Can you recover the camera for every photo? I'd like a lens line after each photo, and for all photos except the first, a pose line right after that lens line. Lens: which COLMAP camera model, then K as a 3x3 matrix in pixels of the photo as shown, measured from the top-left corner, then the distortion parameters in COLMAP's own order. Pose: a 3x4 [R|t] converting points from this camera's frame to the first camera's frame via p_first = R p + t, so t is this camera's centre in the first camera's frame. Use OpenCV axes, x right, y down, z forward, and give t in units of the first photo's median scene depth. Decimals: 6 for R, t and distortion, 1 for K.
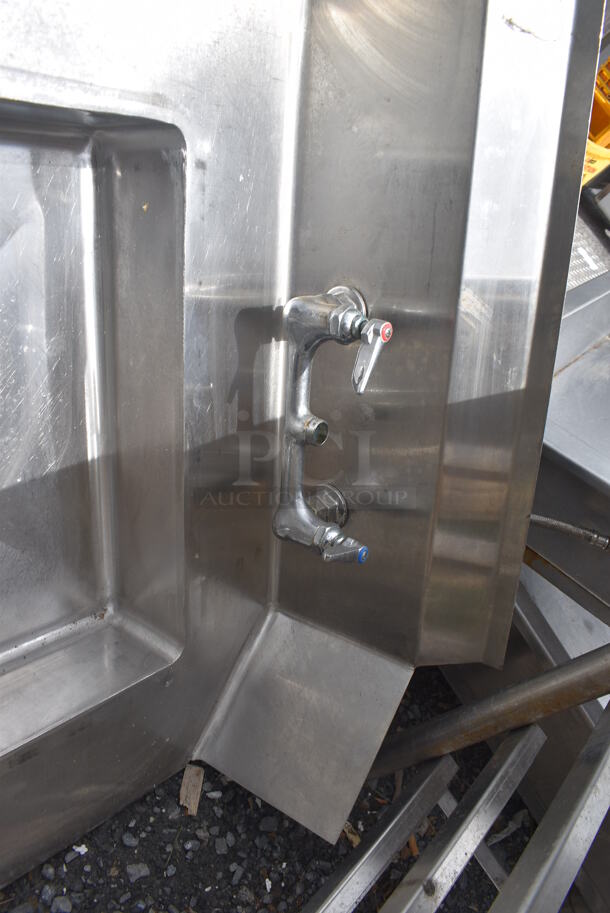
lens RADIAL K [[713.4, 0, 304.6], [0, 713.4, 456.3], [0, 0, 1]] dist [-0.101032, 0.018917]
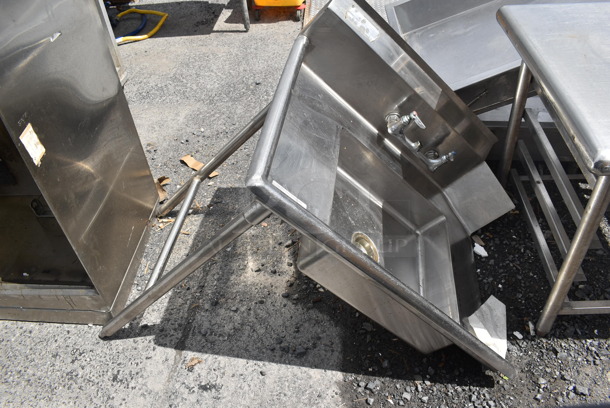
lens RADIAL K [[476.7, 0, 304.3], [0, 476.7, 202.2], [0, 0, 1]] dist [-0.101032, 0.018917]
pose [[0.549810, -0.835147, 0.015445, -0.530070], [0.833556, 0.549766, 0.054233, -0.443804], [-0.053783, -0.016943, 0.998409, -1.226954]]
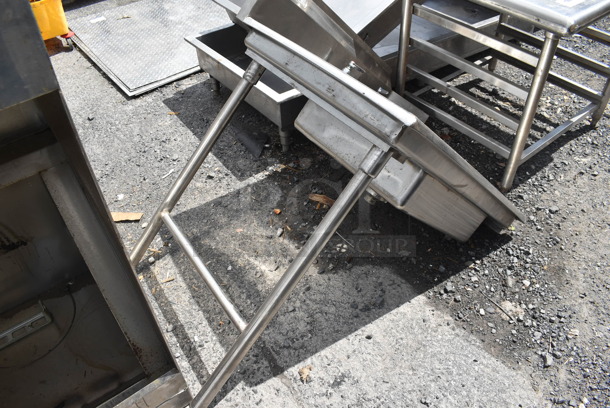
lens RADIAL K [[476.7, 0, 306.3], [0, 476.7, 206.2], [0, 0, 1]] dist [-0.101032, 0.018917]
pose [[0.048591, -0.977731, 0.204160, -1.064519], [0.836929, 0.151417, 0.525950, -1.423504], [-0.545151, 0.145311, 0.825648, -0.848425]]
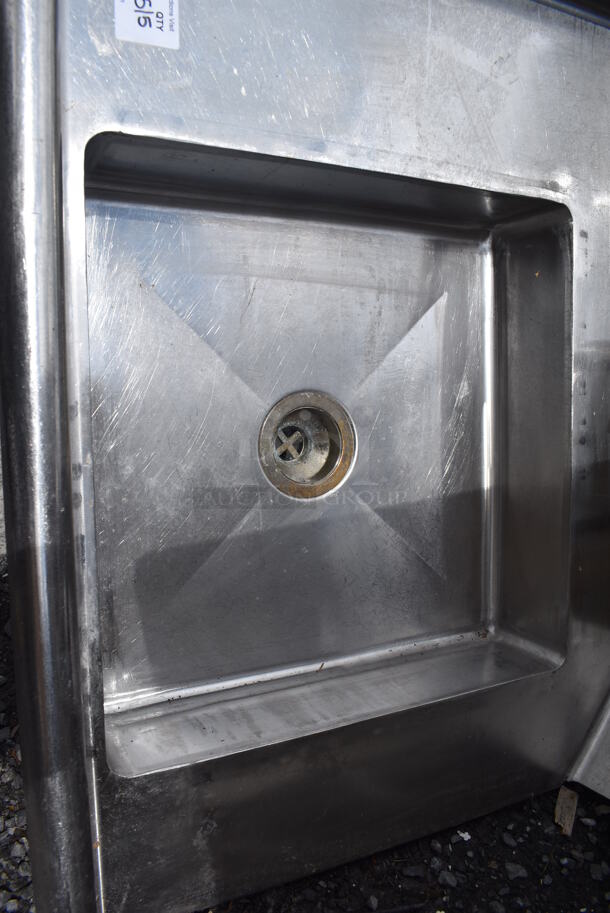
lens RADIAL K [[713.4, 0, 304.3], [0, 713.4, 450.3], [0, 0, 1]] dist [-0.101032, 0.018917]
pose [[0.911118, -0.033959, -0.410744, -0.088242], [-0.071241, 0.968621, -0.238112, 0.253132], [0.405942, 0.246210, 0.880109, -0.188322]]
